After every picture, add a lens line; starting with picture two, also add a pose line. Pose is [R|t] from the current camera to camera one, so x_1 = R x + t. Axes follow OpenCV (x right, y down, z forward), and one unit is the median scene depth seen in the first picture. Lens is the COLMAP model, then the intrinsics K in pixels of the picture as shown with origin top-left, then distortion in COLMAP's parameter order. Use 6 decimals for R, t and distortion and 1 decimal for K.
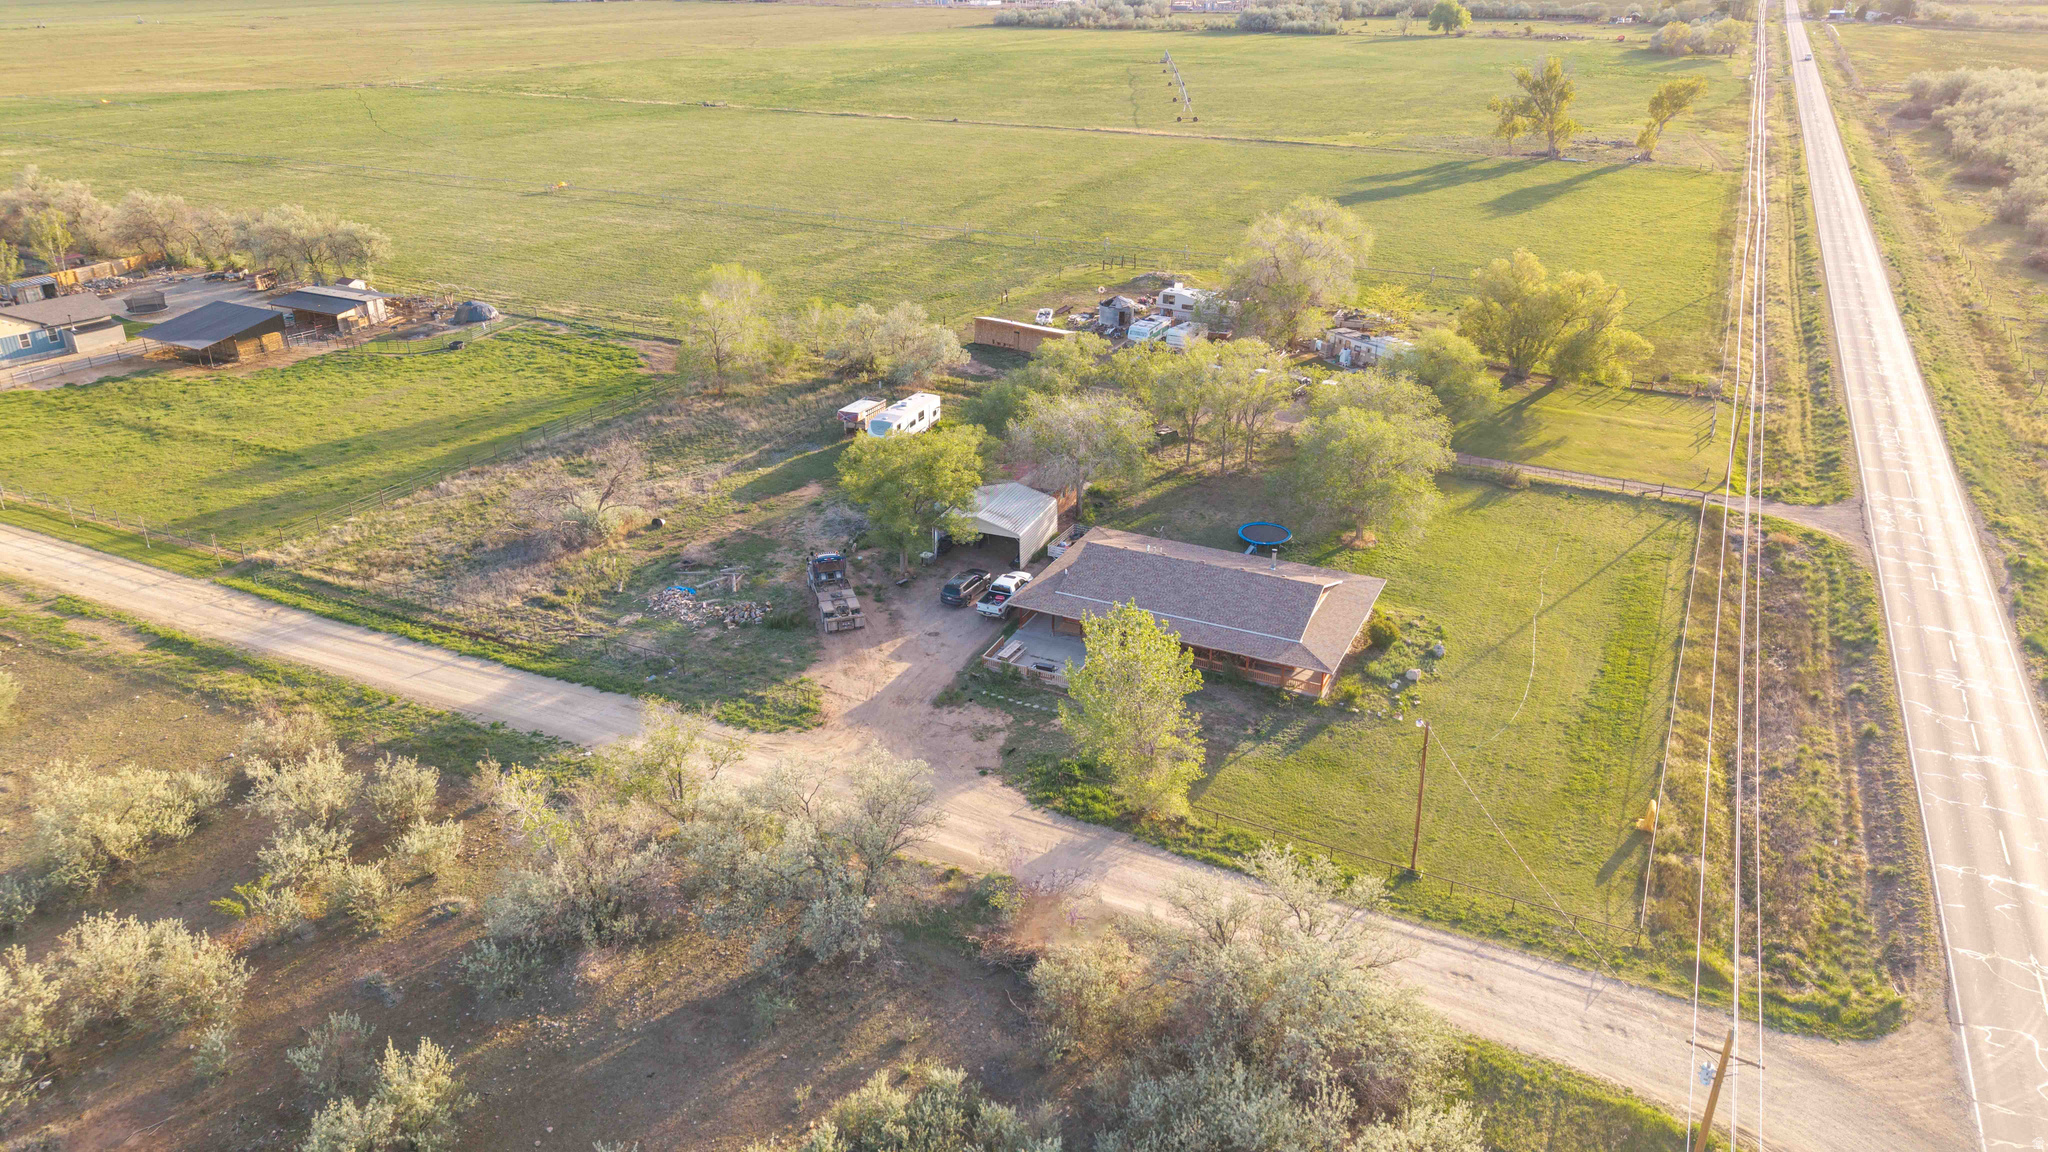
lens RADIAL K [[1367.9, 0, 1026.3], [0, 1367.9, 568.9], [0, 0, 1]] dist [0.053024, -0.036050]
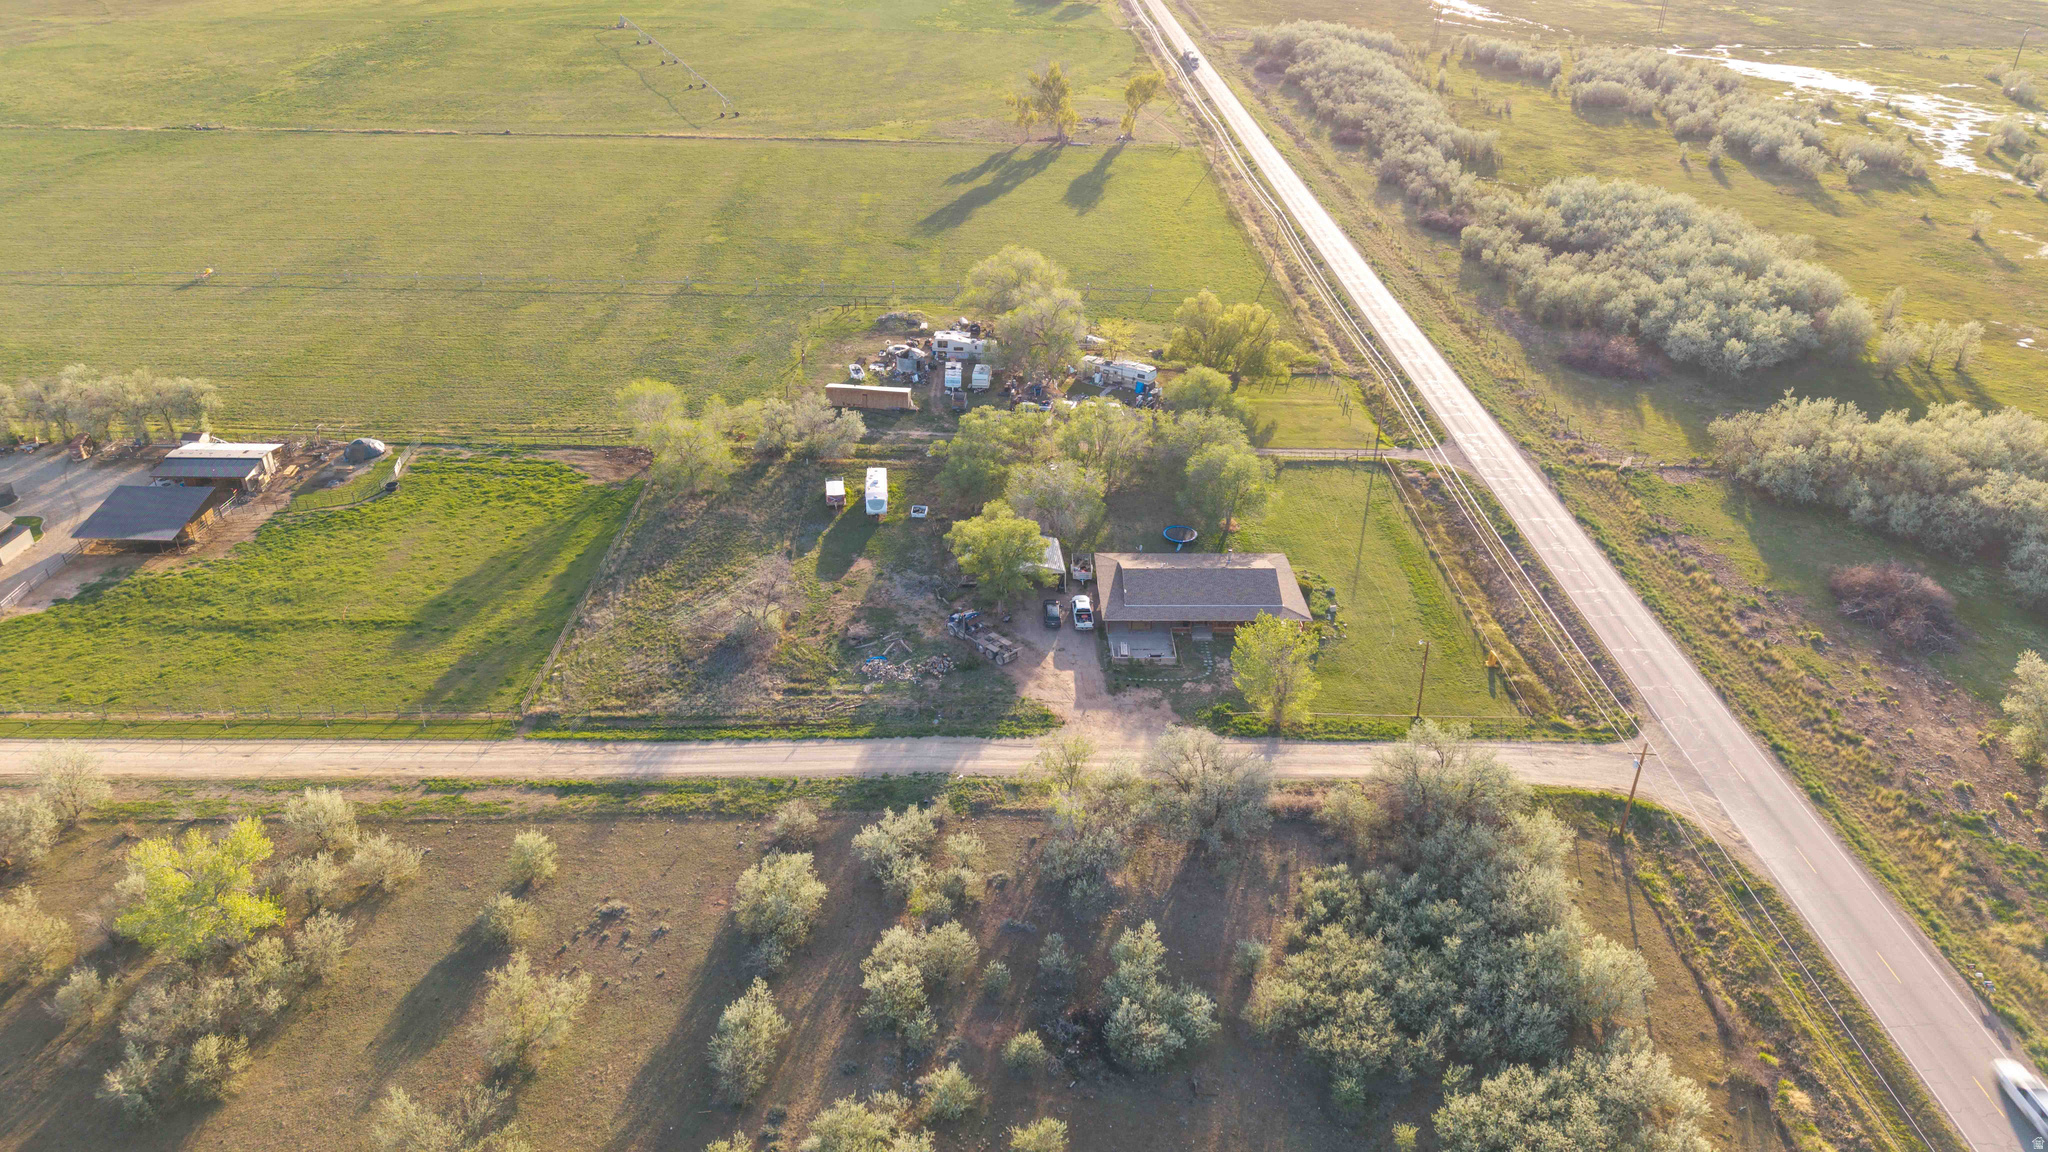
lens RADIAL K [[1363.1, 0, 1026.3], [0, 1363.1, 574.6], [0, 0, 1]] dist [0.070470, -0.060730]
pose [[0.892994, -0.211935, 0.397047, -0.605755], [0.178598, 0.976624, 0.119617, -0.197189], [-0.413116, -0.035906, 0.909970, -0.333398]]
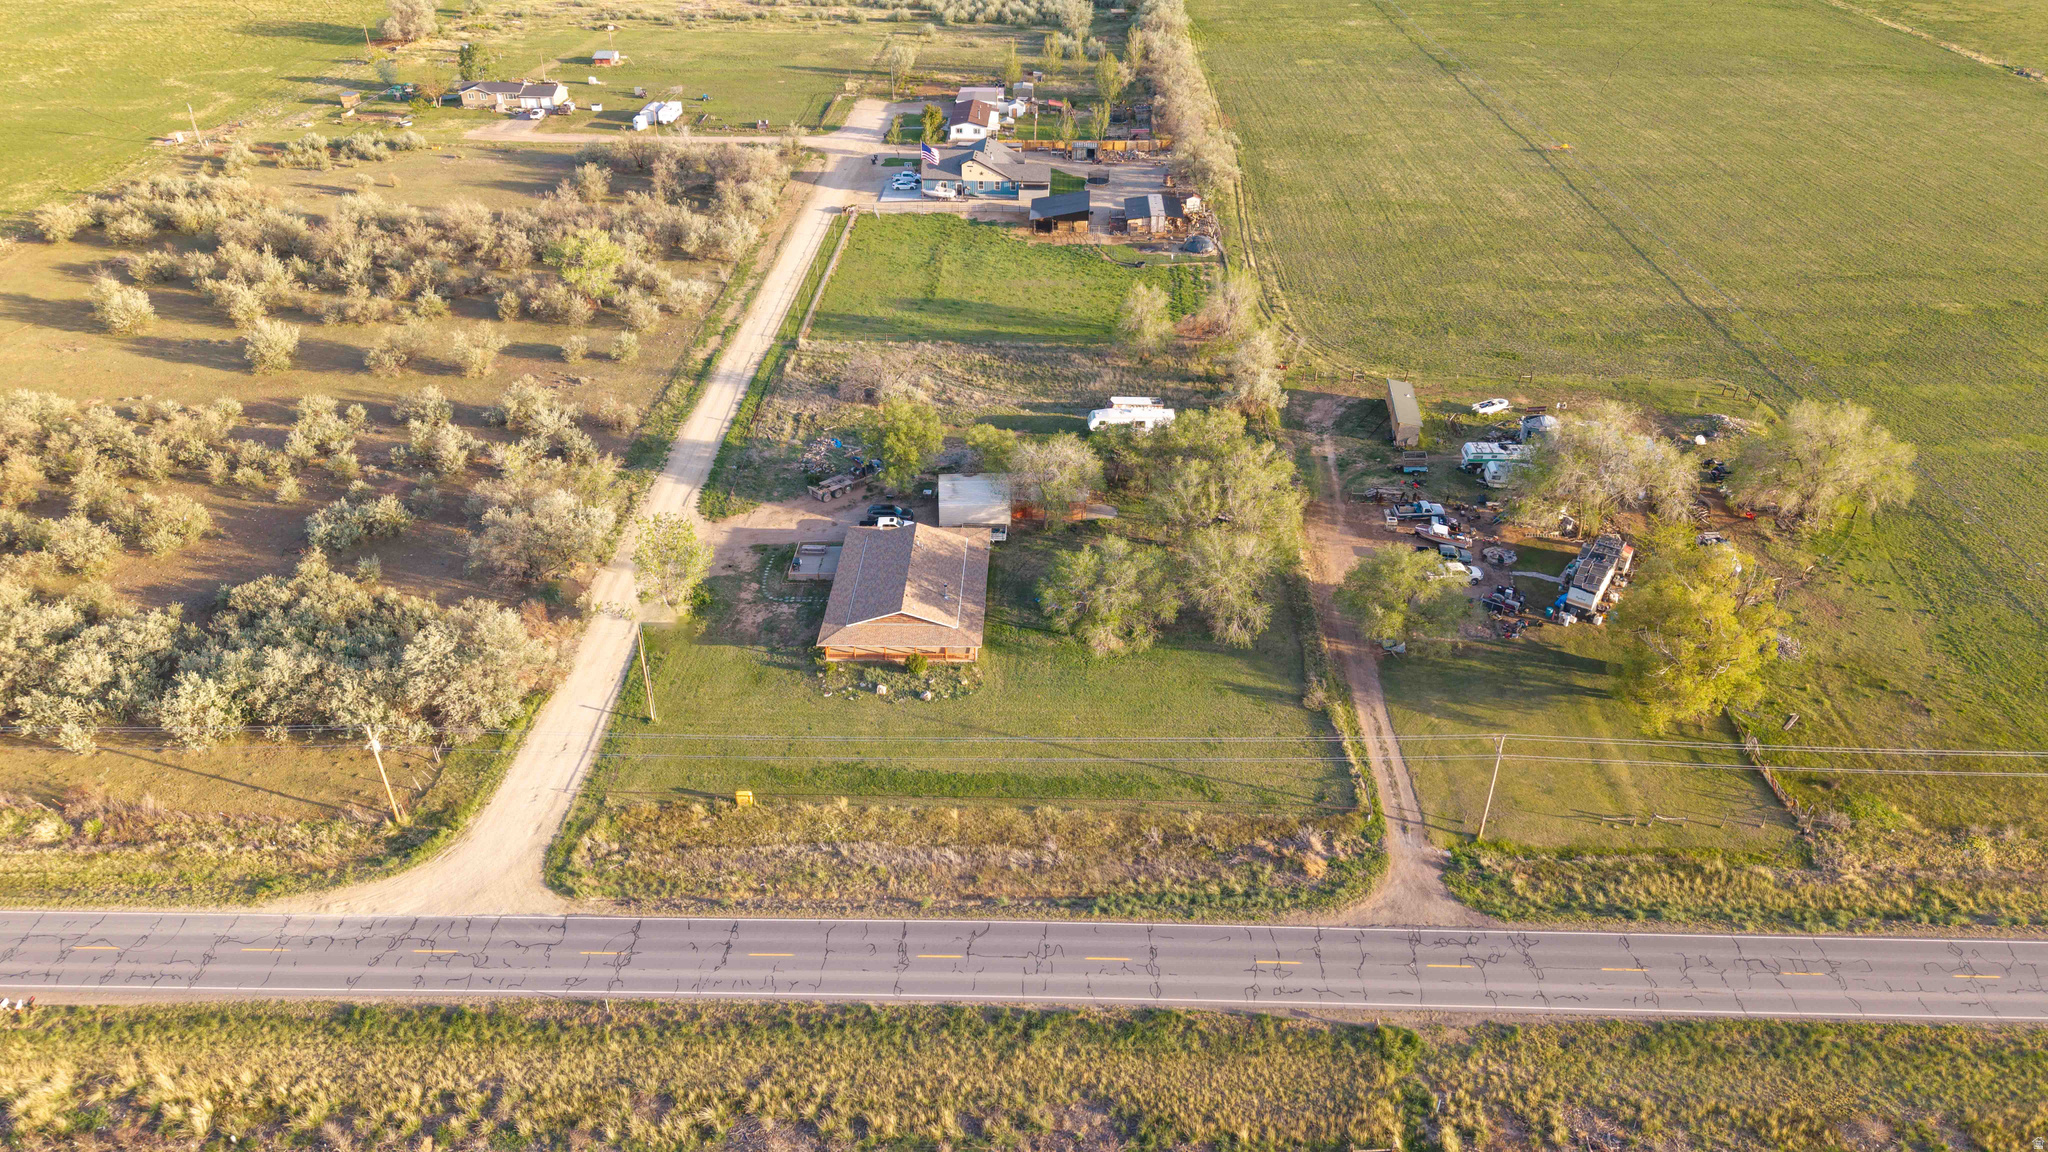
lens RADIAL K [[1367.9, 0, 1026.3], [0, 1367.9, 568.9], [0, 0, 1]] dist [0.053024, -0.036050]
pose [[0.418593, 0.476705, -0.773002, 1.135544], [-0.372499, 0.866391, 0.332583, -0.461907], [0.828266, 0.148725, 0.540237, 0.276158]]
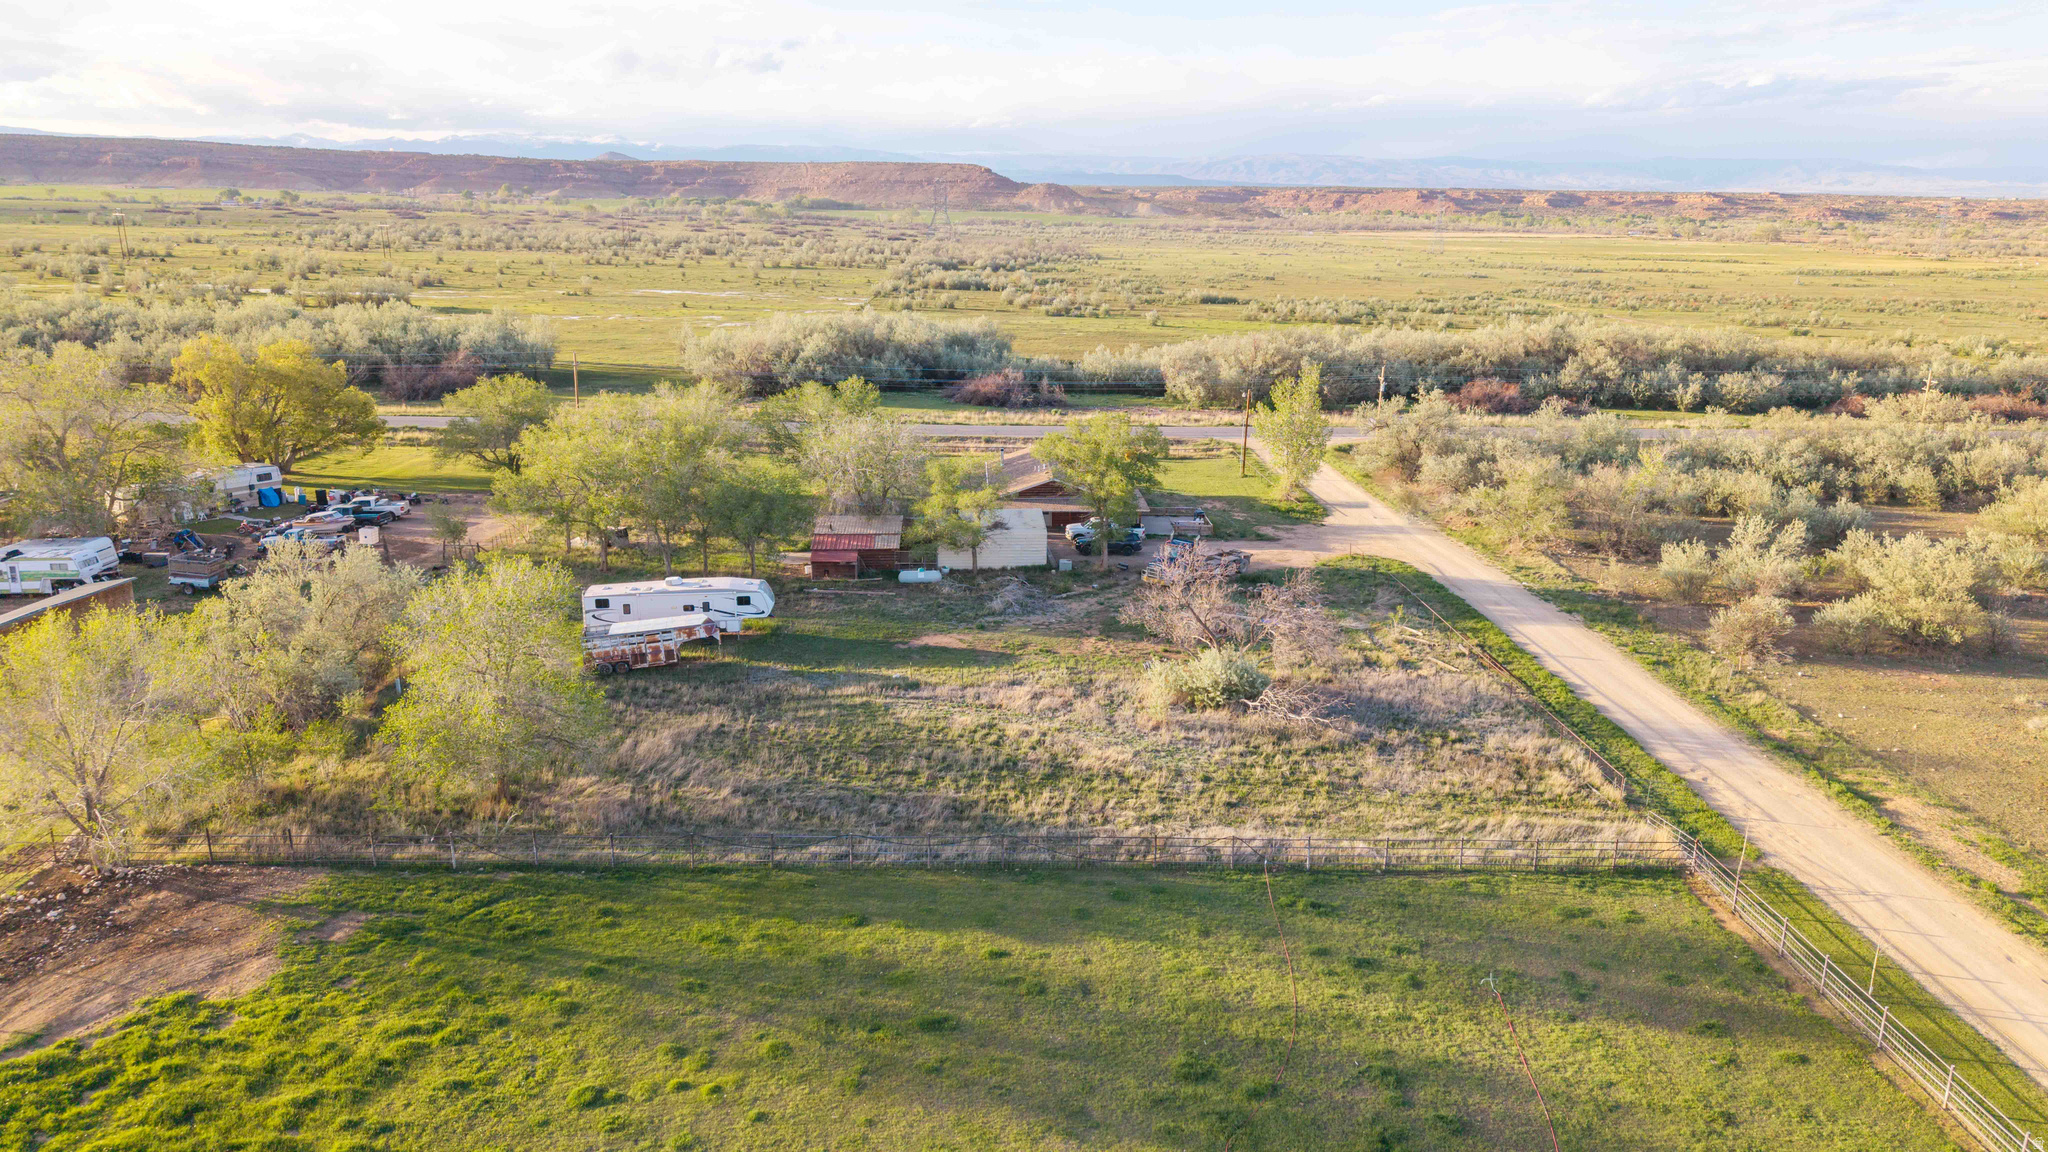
lens RADIAL K [[1367.9, 0, 1026.3], [0, 1367.9, 568.9], [0, 0, 1]] dist [0.053024, -0.036050]
pose [[-0.473893, -0.235557, 0.848492, -0.839586], [0.348566, 0.834676, 0.426400, -0.407049], [-0.808657, 0.497824, -0.313440, 1.274740]]
